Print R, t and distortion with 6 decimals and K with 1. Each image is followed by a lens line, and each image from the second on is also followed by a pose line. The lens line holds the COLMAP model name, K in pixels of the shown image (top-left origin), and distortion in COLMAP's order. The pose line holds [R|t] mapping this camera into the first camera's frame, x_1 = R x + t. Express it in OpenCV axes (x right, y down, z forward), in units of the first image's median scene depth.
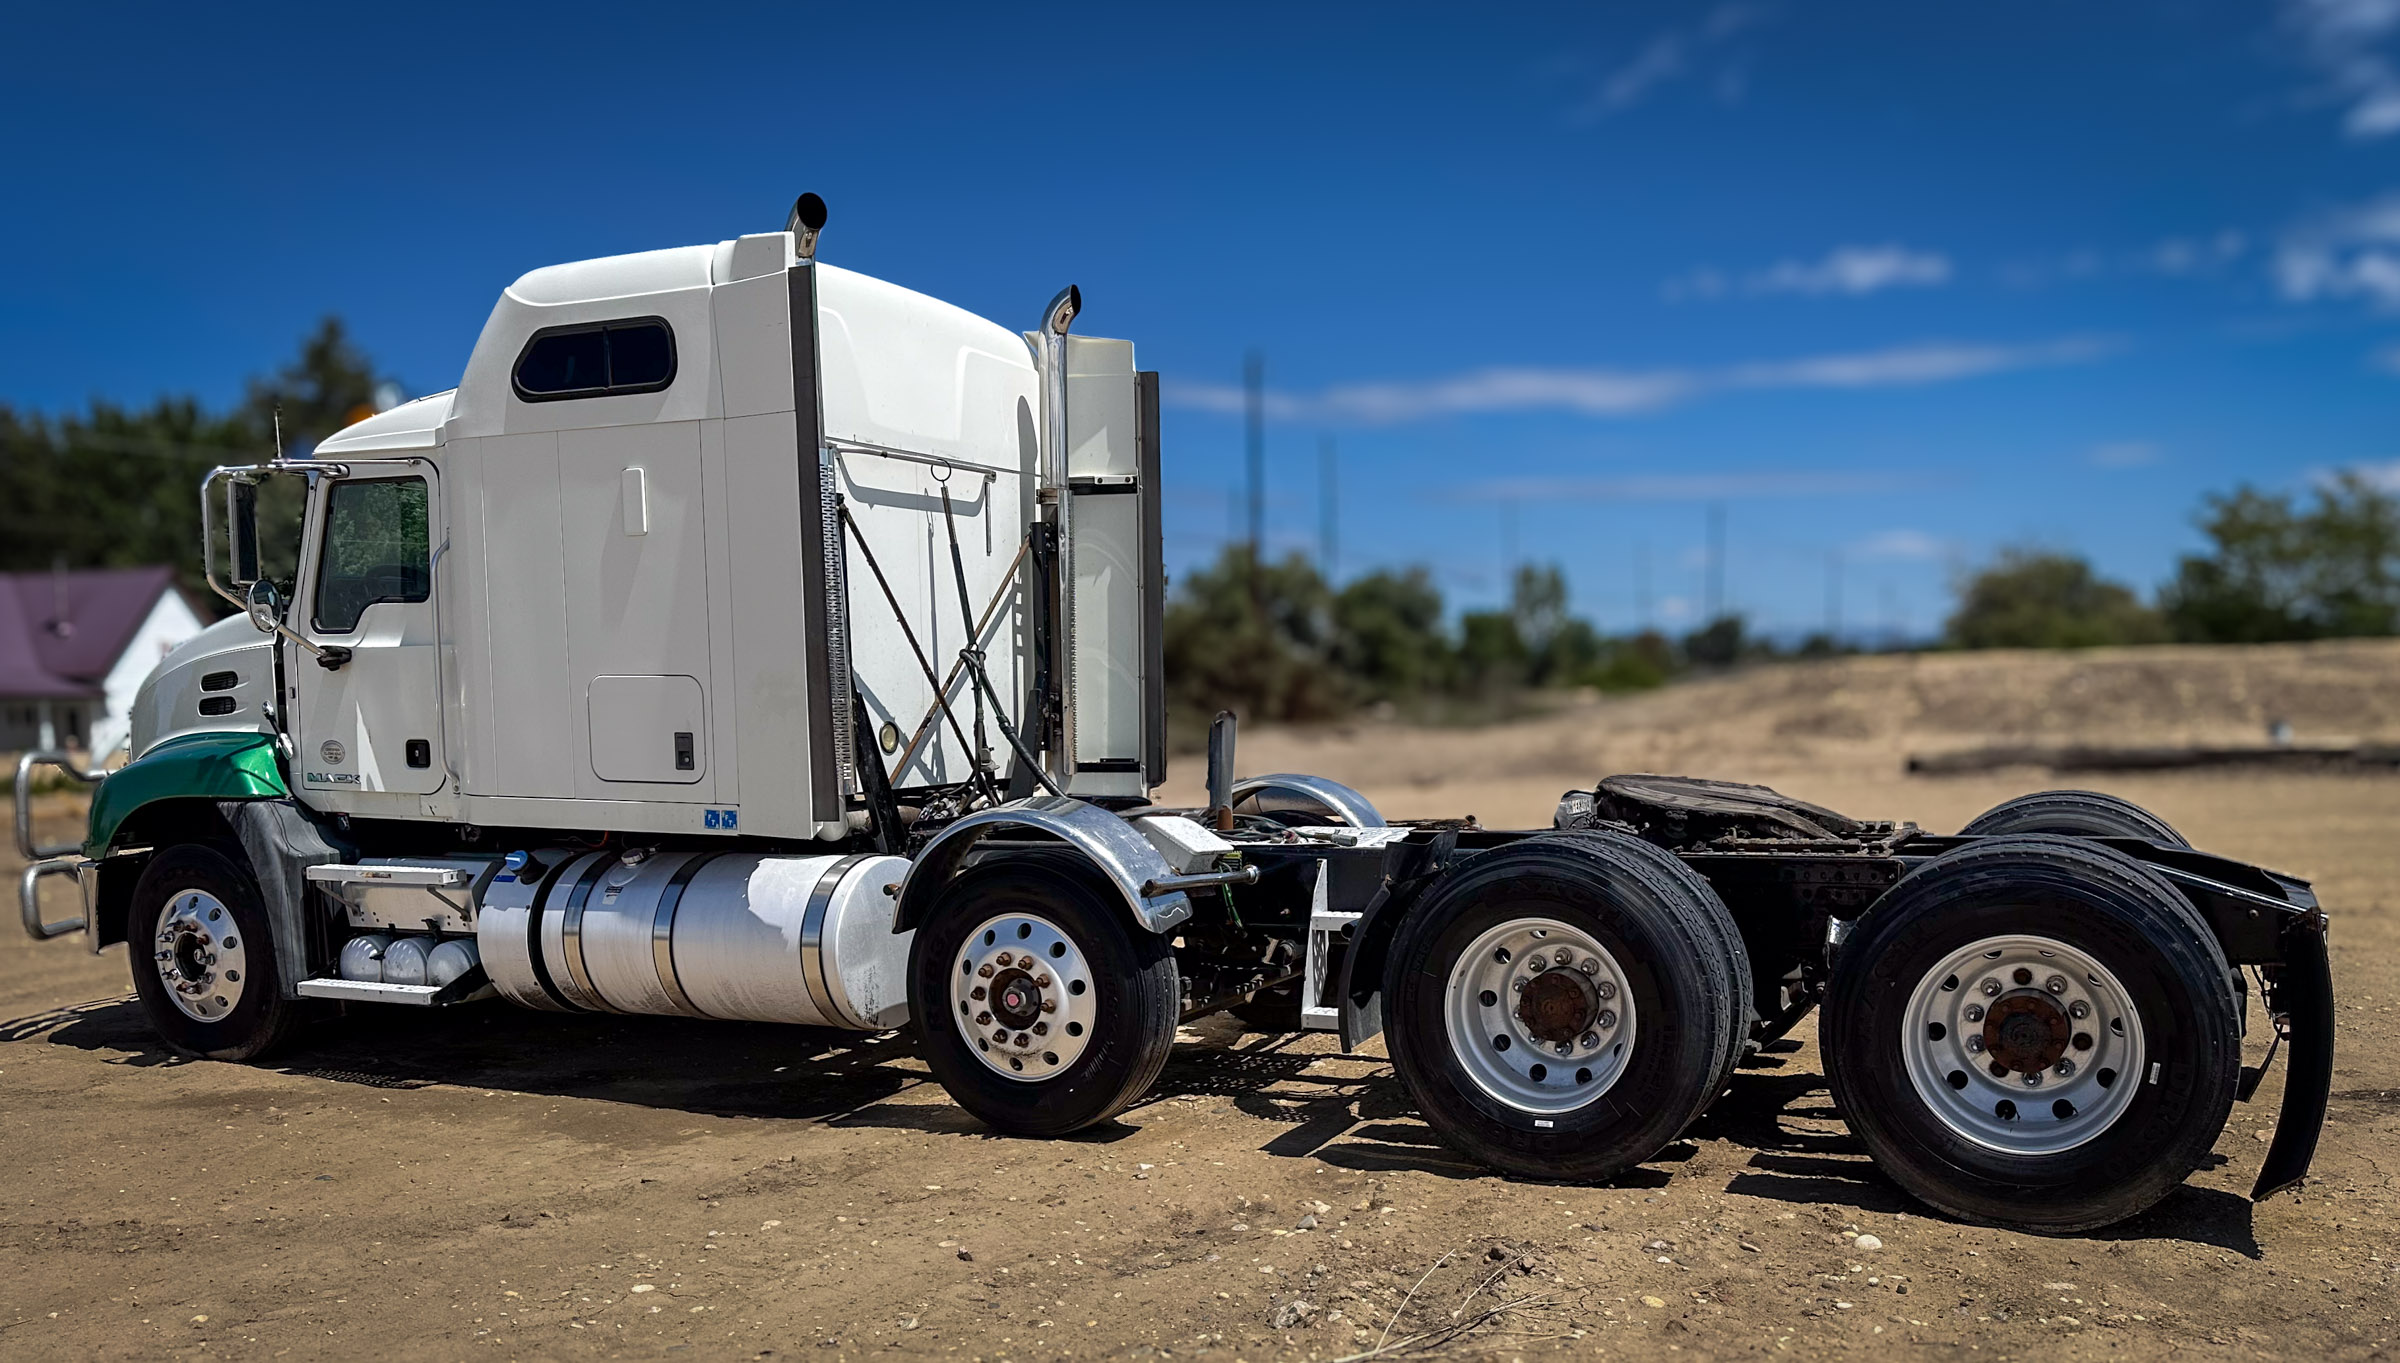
lens RADIAL K [[1917.7, 0, 1203.6], [0, 1917.7, 692.9], [0, 0, 1]] dist [-0.002757, 0.003704]
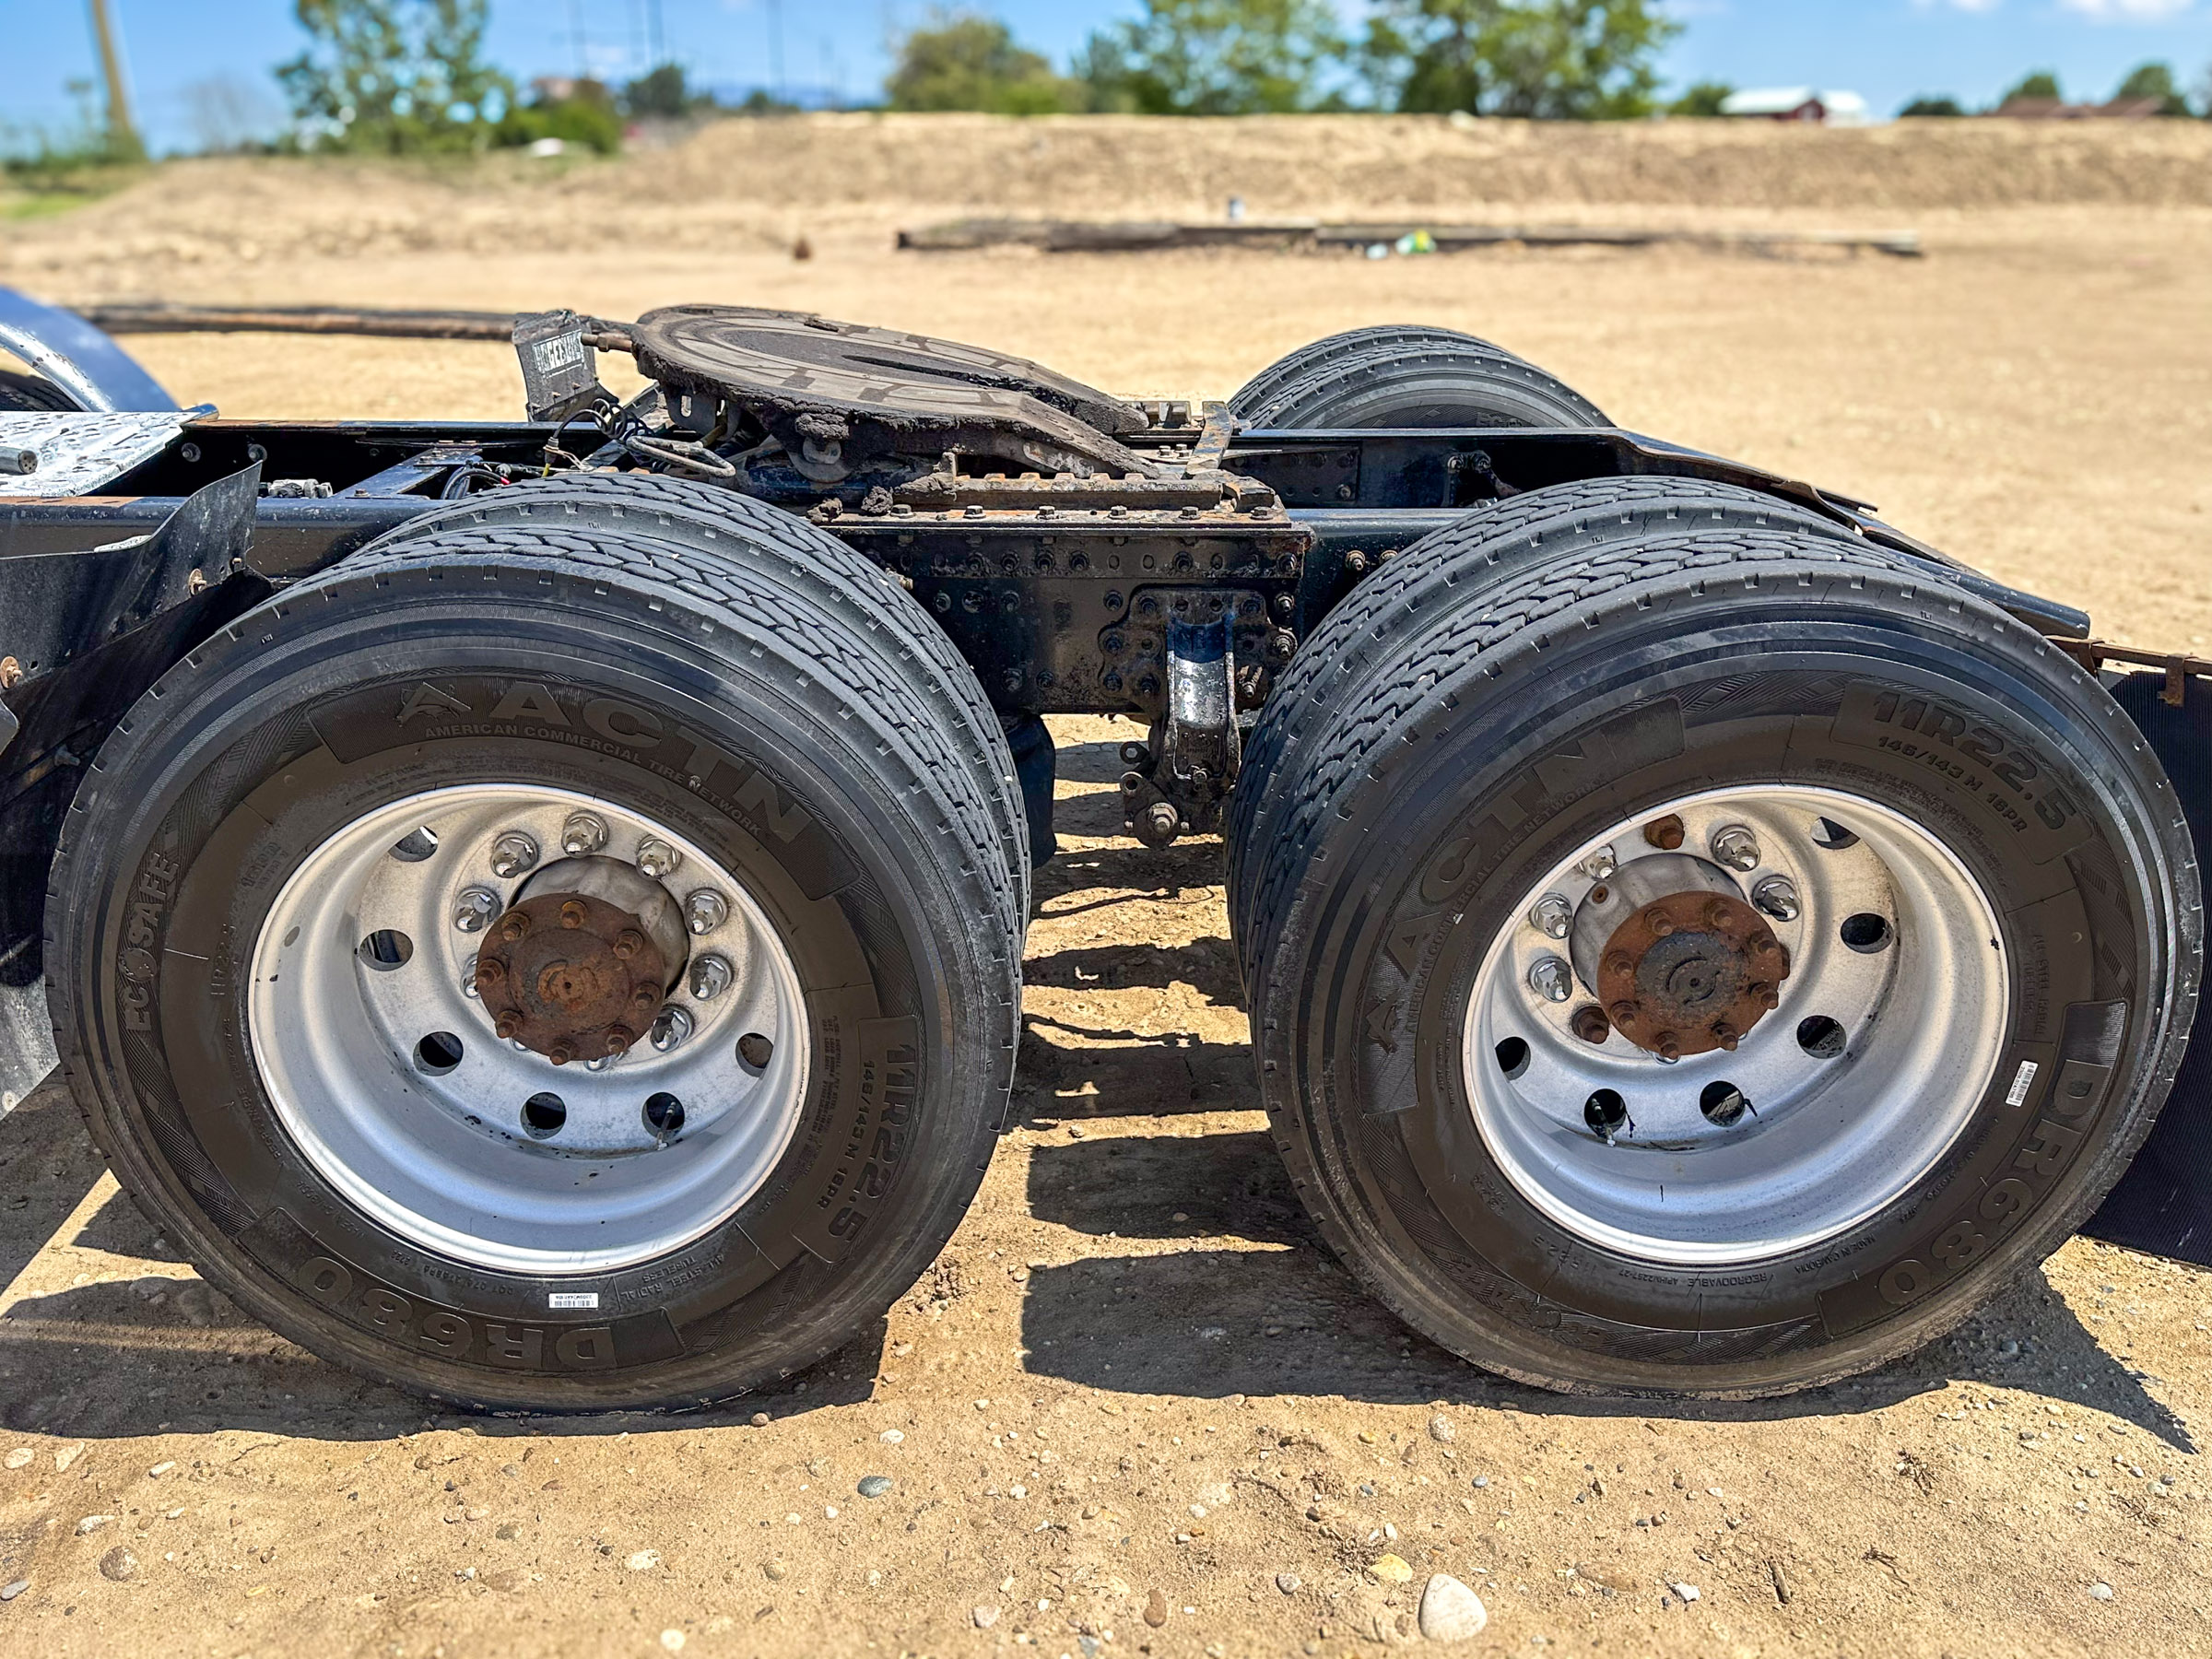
lens RADIAL K [[1676.3, 0, 1119.3], [0, 1676.3, 834.7], [0, 0, 1]] dist [0.070637, -0.010427]
pose [[0.872944, -0.152455, 0.463385, 0.121968], [-0.031586, 0.930252, 0.365559, 0.009584], [-0.486796, -0.333749, 0.807243, 0.662797]]
